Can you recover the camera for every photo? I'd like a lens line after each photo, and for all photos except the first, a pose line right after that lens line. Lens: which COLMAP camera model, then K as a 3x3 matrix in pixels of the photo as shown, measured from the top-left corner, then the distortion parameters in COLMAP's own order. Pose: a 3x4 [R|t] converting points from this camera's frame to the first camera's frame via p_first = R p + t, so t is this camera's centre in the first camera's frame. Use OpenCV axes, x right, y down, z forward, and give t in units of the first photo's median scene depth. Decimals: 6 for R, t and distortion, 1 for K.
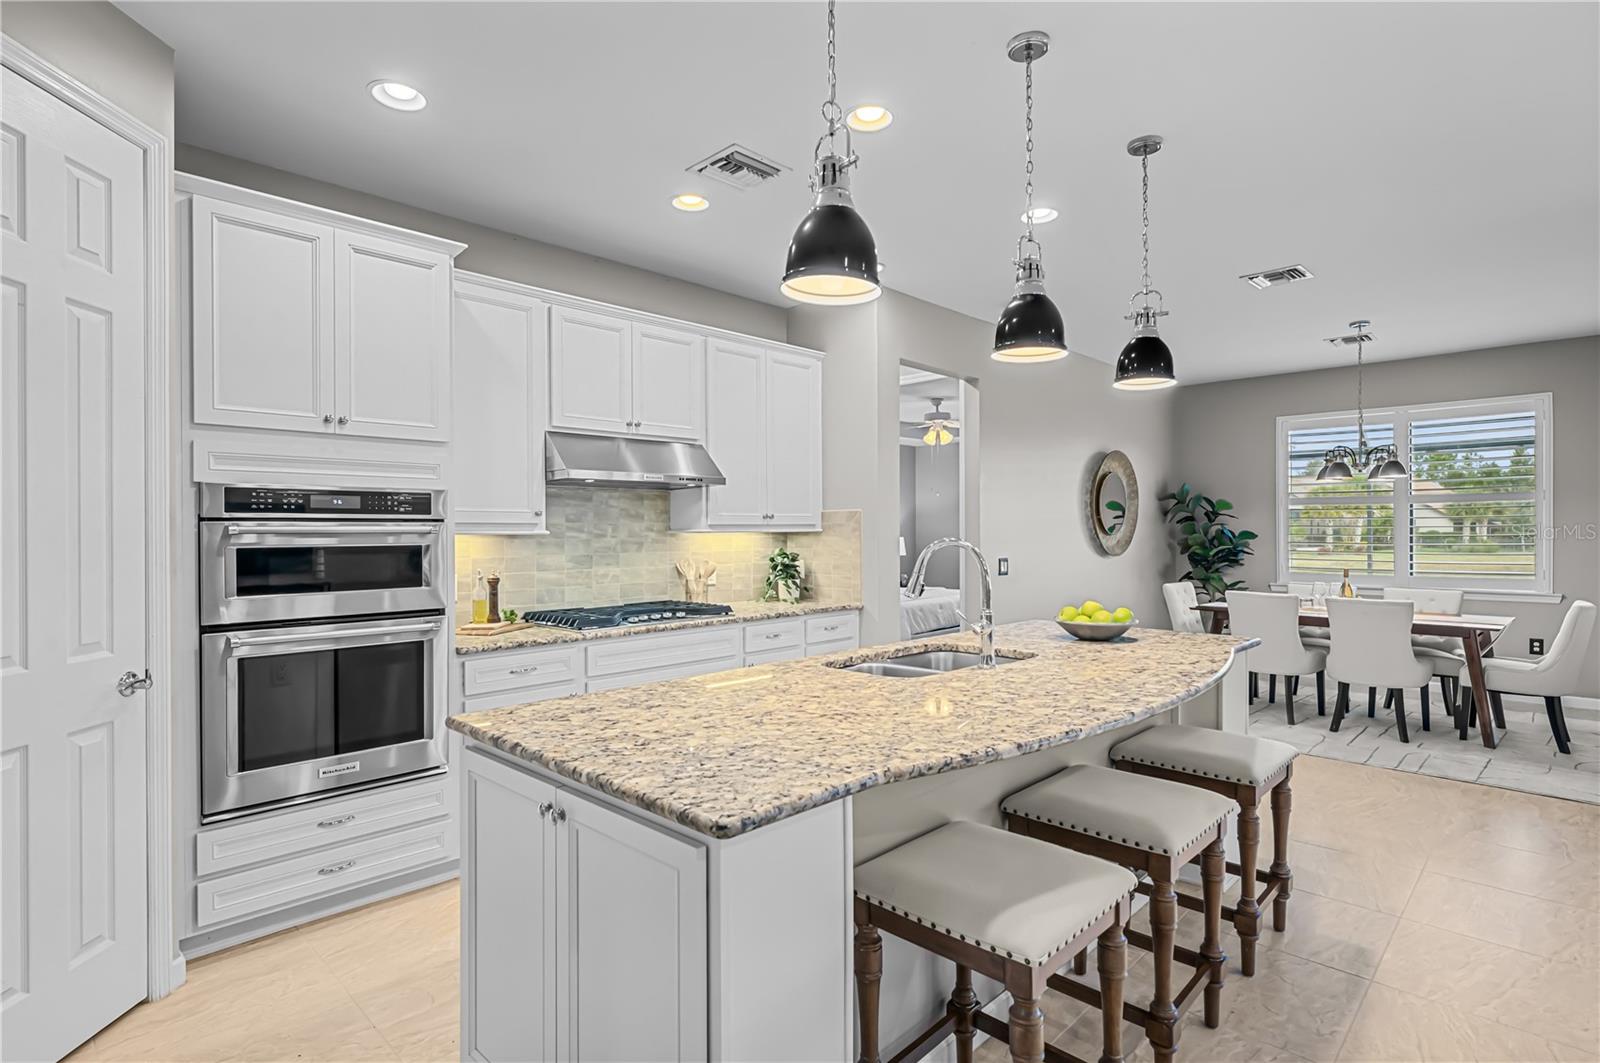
lens RADIAL K [[794.1, 0, 800.0], [0, 794.1, 531.5], [0, 0, 1]] dist [-0.001071, -0.000367]
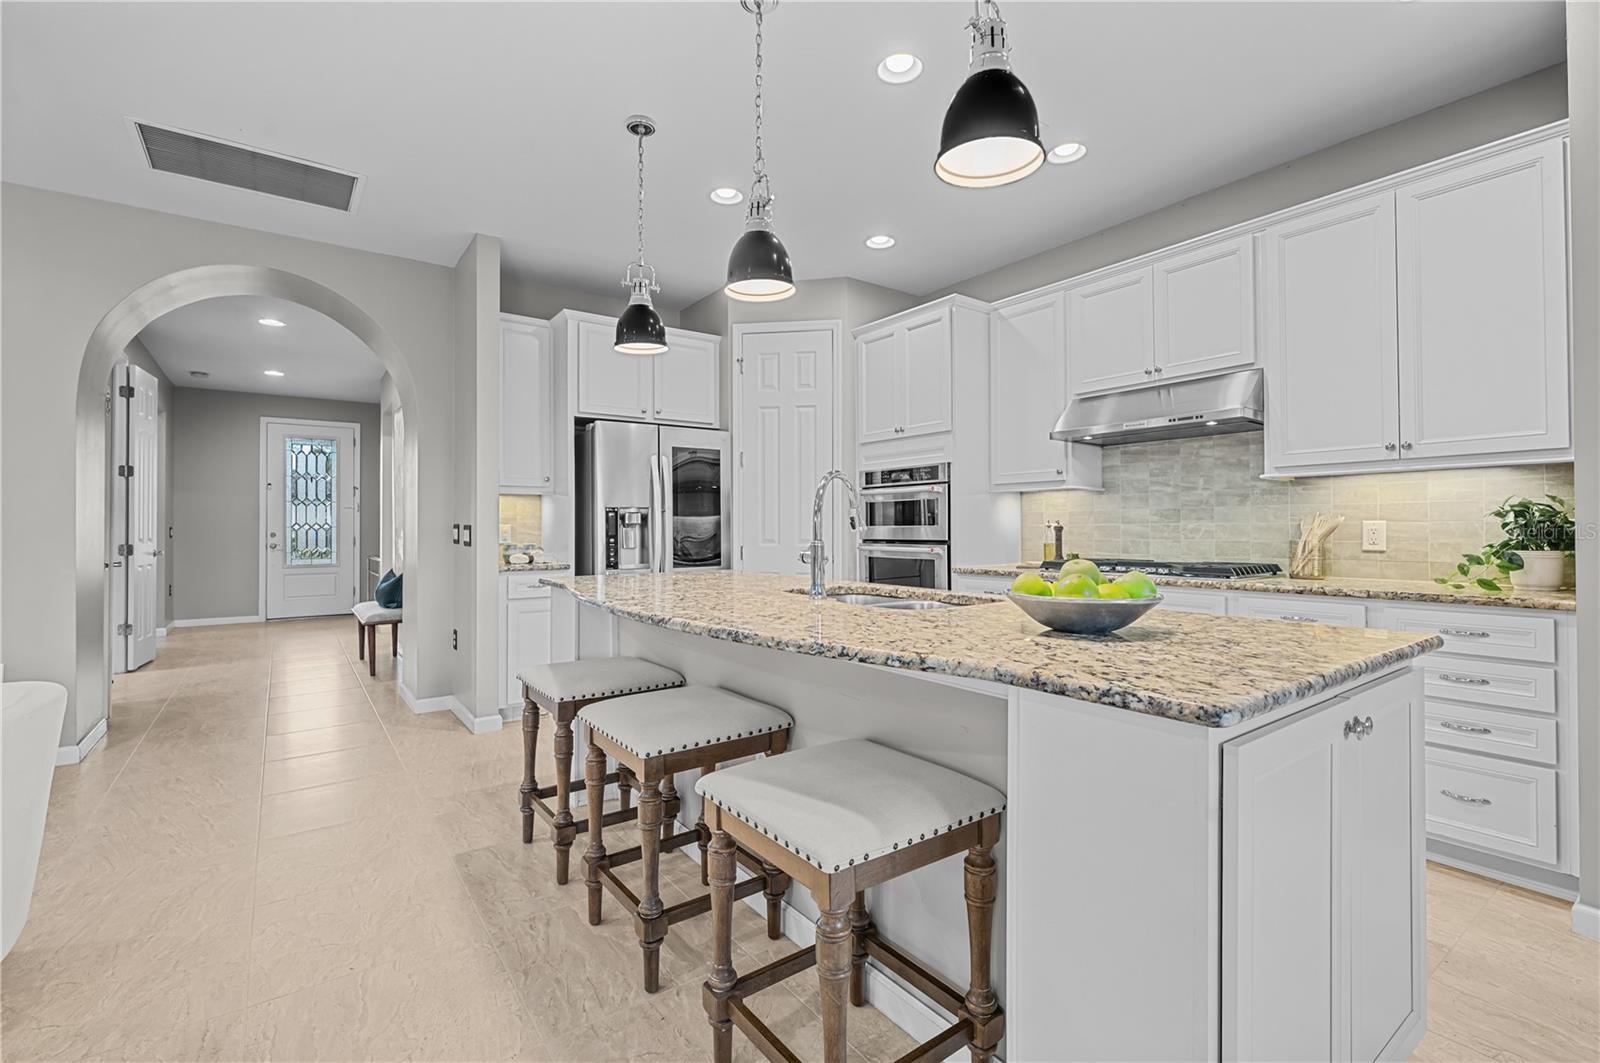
lens RADIAL K [[711.9, 0, 796.3], [0, 711.9, 527.4], [0, 0, 1]] dist [-0.003610, -0.000395]
pose [[-0.167408, 0.003862, -0.985880, 0.707729], [0.004088, 0.999986, 0.003223, 0.049884], [0.985879, -0.003491, -0.167422, 0.709818]]
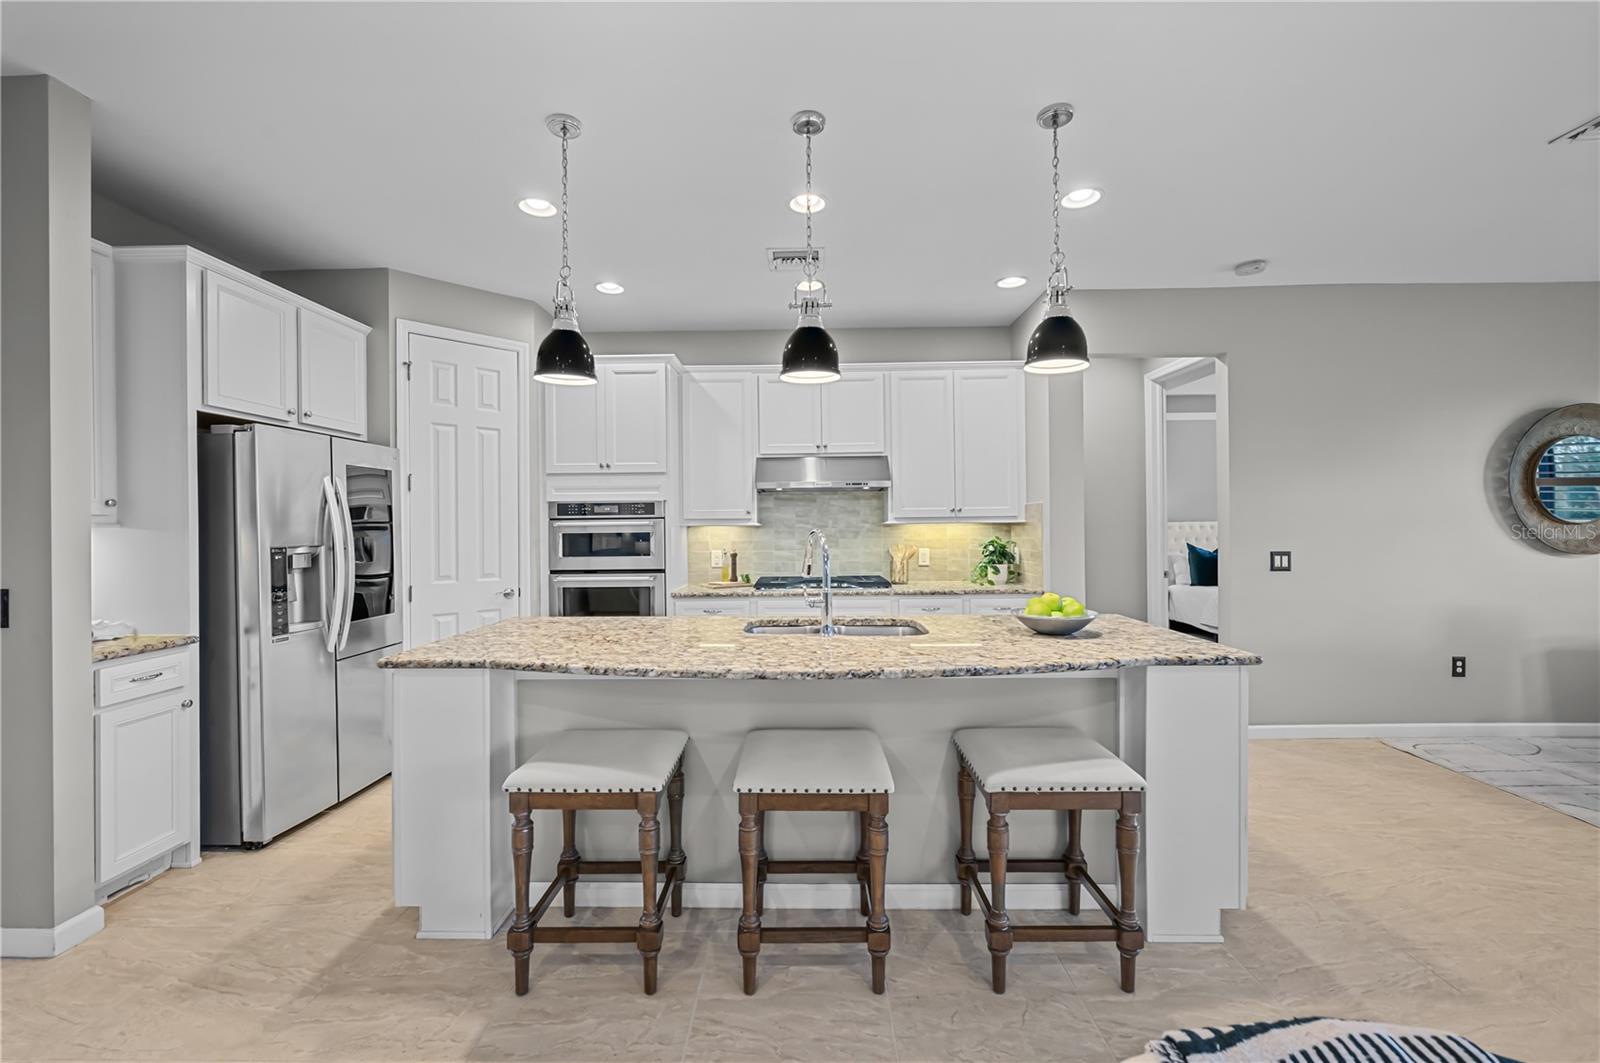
lens RADIAL K [[652.0, 0, 800.0], [0, 652.0, 531.5], [0, 0, 1]] dist [-0.001191, 0.000166]
pose [[0.689884, 0.004898, -0.723903, 0.586900], [0.005821, 0.999907, 0.012312, -0.000249], [0.723896, -0.012708, 0.689792, 0.180255]]
